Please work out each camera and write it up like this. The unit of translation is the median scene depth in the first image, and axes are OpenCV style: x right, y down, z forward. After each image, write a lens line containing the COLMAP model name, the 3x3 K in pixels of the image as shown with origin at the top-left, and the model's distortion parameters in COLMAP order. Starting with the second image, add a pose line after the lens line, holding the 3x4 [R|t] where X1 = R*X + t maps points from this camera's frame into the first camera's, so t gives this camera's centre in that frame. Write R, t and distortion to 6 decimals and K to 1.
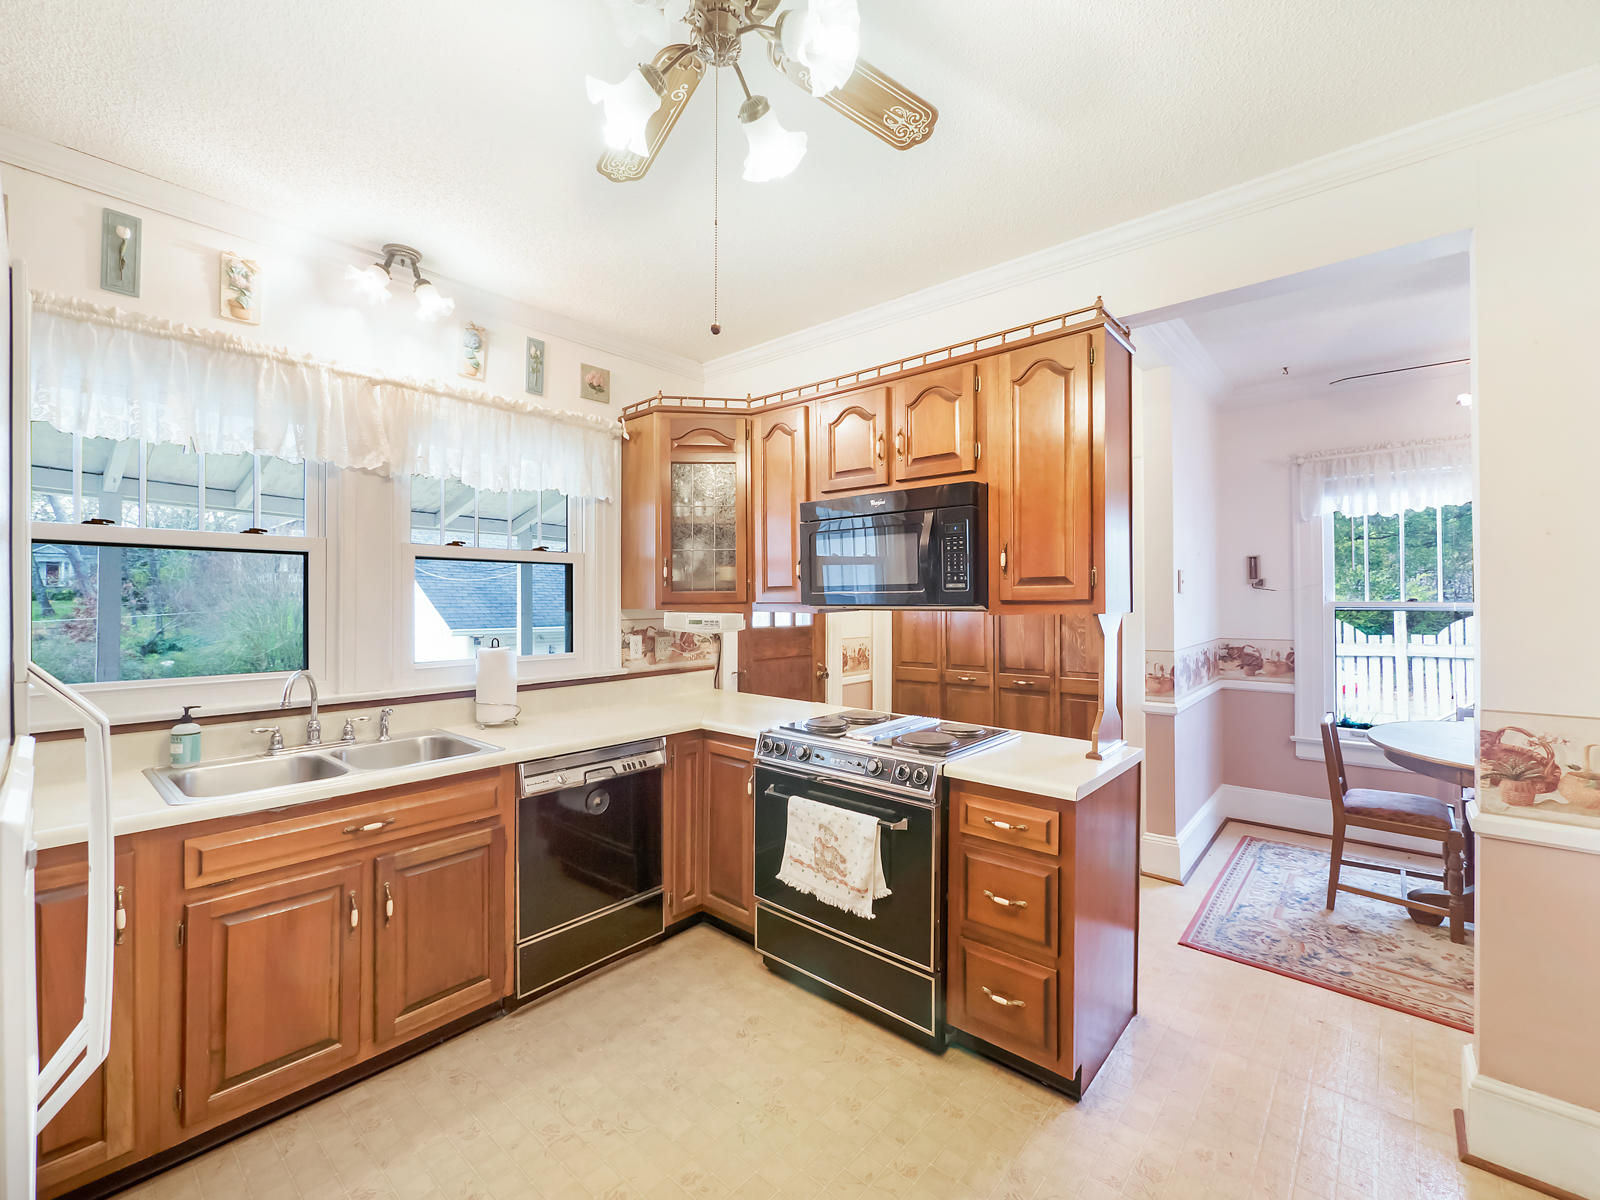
lens RADIAL K [[694.0, 0, 796.6], [0, 694.0, 601.6], [0, 0, 1]] dist [-0.015565, 0.003638]
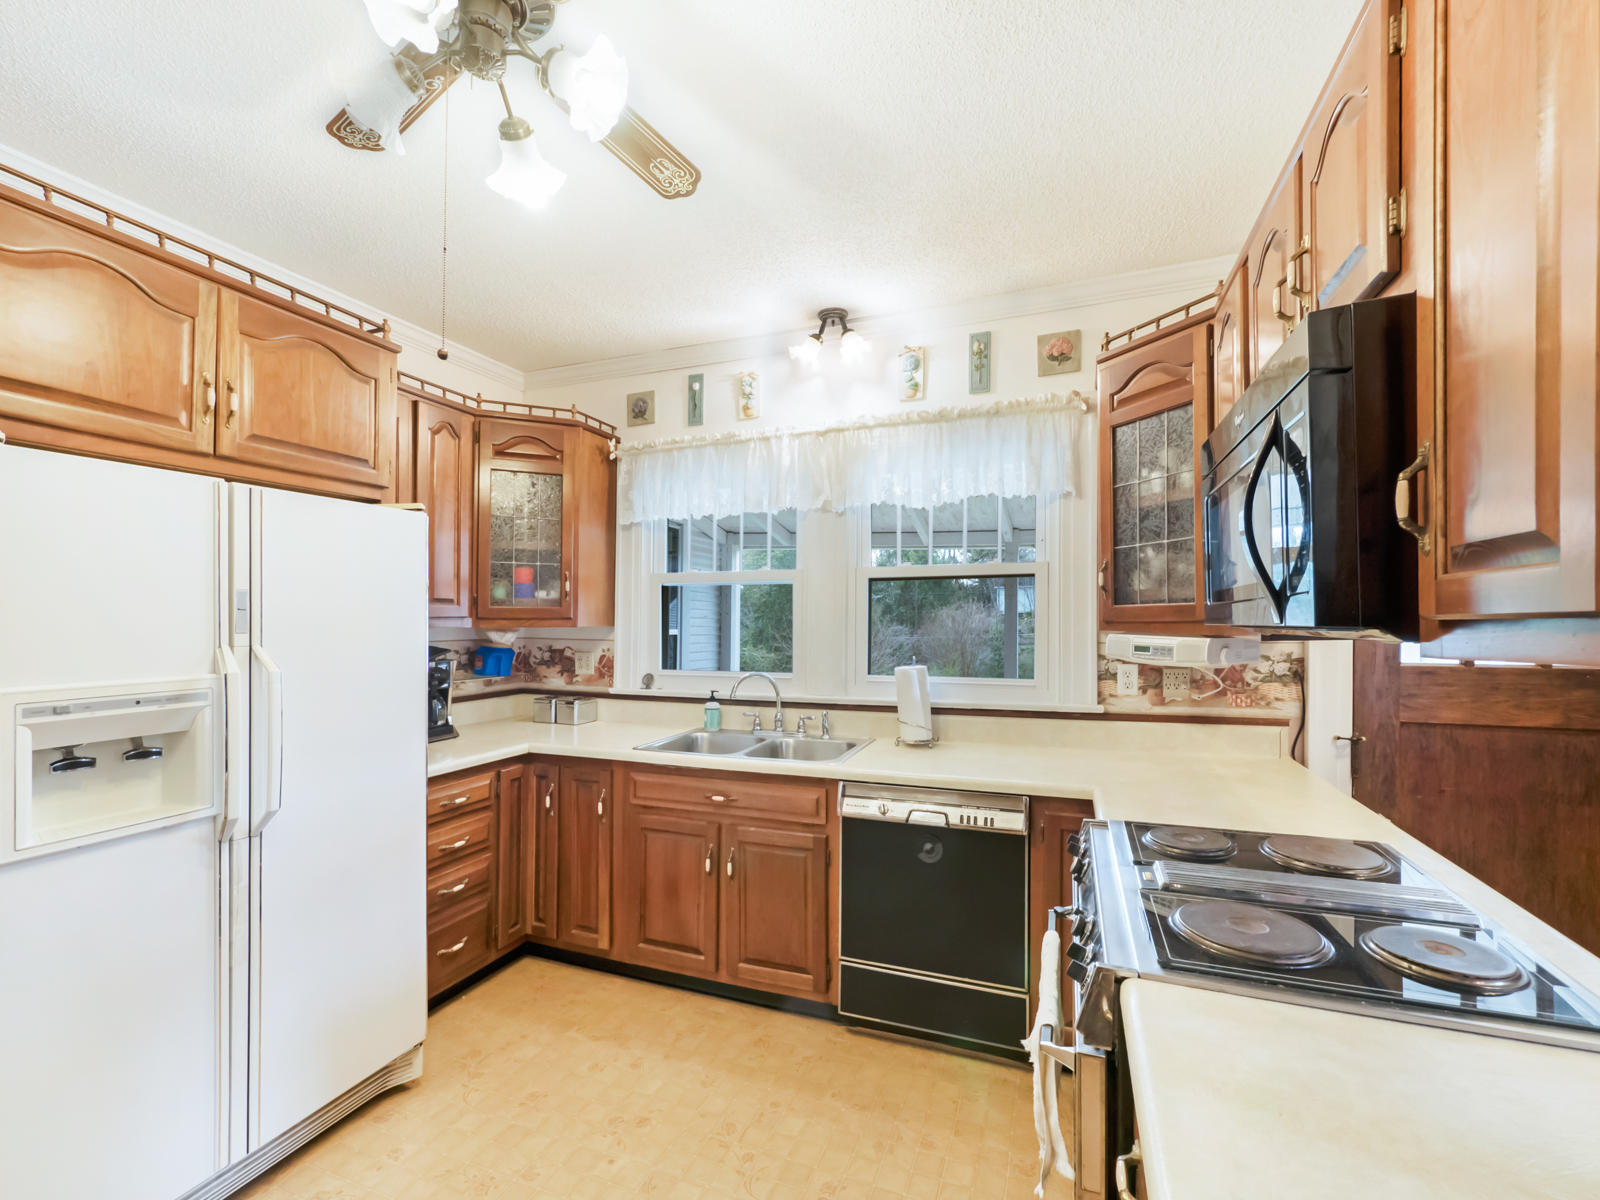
lens RADIAL K [[694.0, 0, 790.7], [0, 694.0, 621.2], [0, 0, 1]] dist [-0.015565, 0.003638]
pose [[0.325383, -0.001110, -0.945582, 0.523145], [0.001333, 0.999999, -0.000715, 0.003353], [0.945581, -0.001028, 0.325384, 0.598922]]
